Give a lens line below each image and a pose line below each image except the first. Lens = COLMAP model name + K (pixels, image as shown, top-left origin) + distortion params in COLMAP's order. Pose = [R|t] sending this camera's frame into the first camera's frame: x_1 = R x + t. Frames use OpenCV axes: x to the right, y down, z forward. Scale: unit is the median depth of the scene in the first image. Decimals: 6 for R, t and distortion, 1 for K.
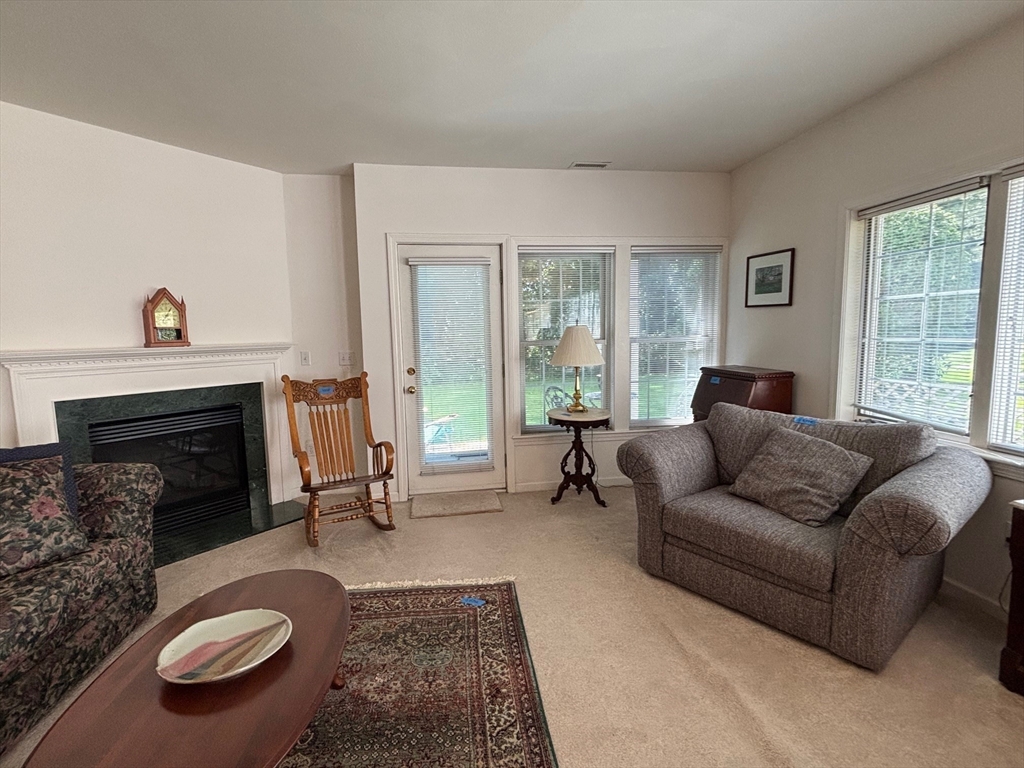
lens RADIAL K [[526.4, 0, 487.5], [0, 526.4, 381.1], [0, 0, 1]] dist [-0.001324, -0.000079]
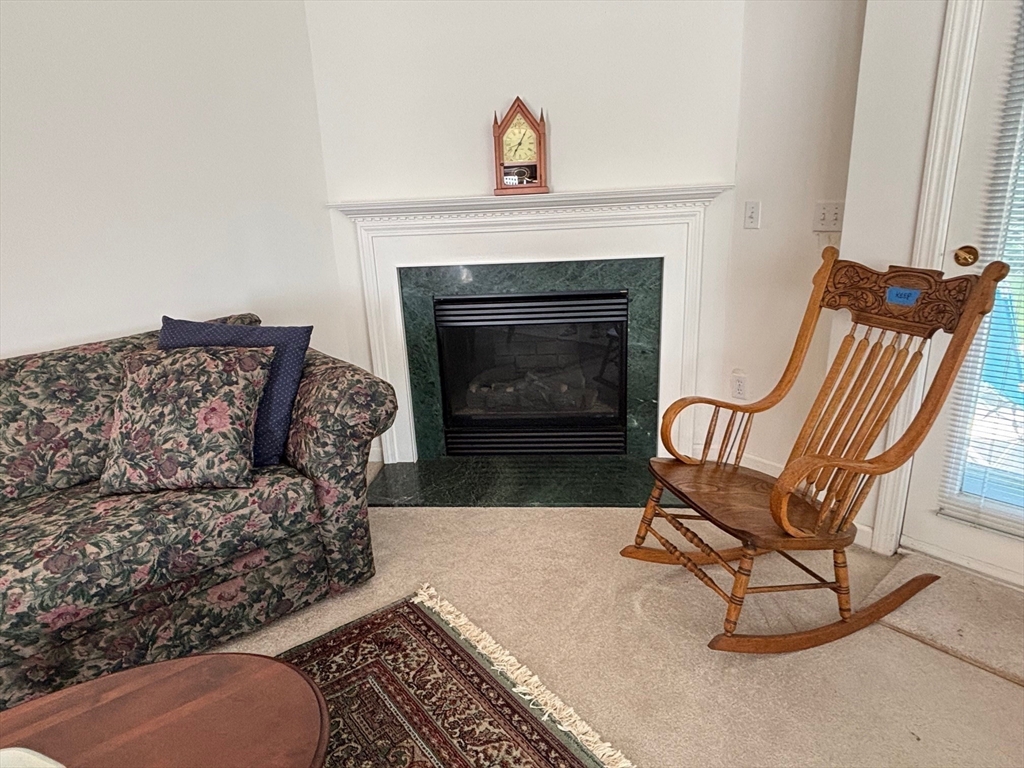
lens RADIAL K [[582.4, 0, 546.9], [0, 582.4, 384.0], [0, 0, 1]] dist [-0.005928, -0.001477]
pose [[0.550107, 0.241120, -0.799527, 0.057304], [-0.045325, 0.964619, 0.259722, -0.030866], [0.833863, -0.106636, 0.541573, 0.695246]]
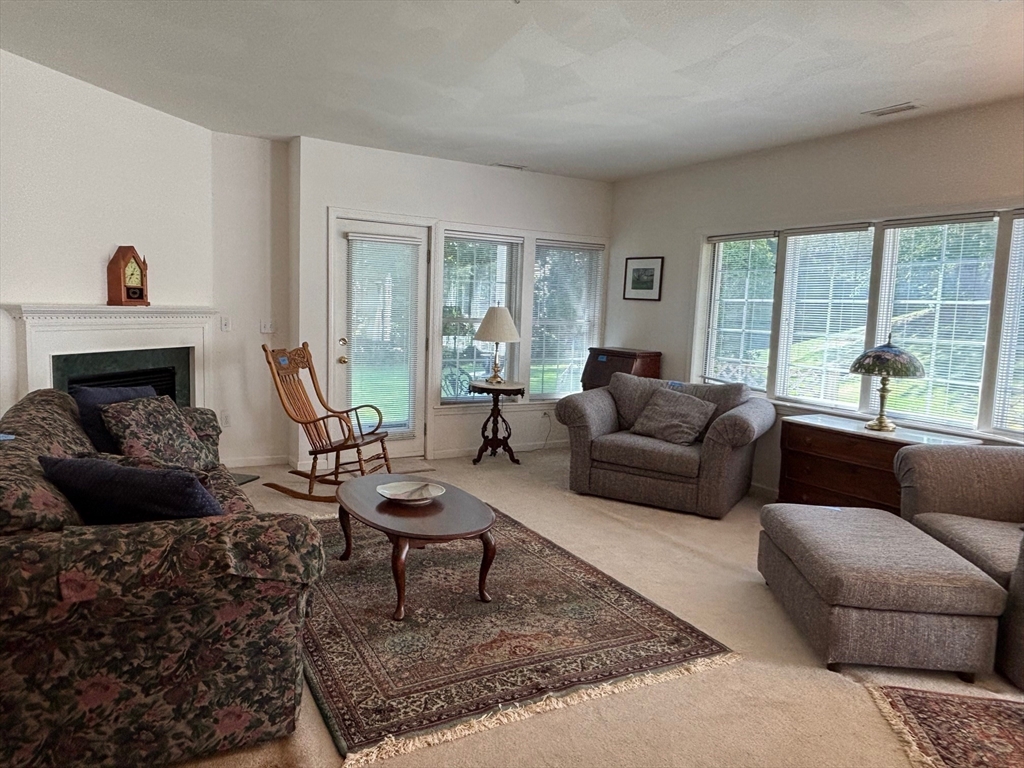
lens RADIAL K [[783.9, 0, 510.2], [0, 783.9, 386.9], [0, 0, 1]] dist [0.184311, -0.586974]
pose [[0.915111, 0.014818, 0.402929, -0.631244], [-0.016890, 0.999856, 0.001590, 0.082792], [-0.402847, -0.008260, 0.915230, -0.736057]]
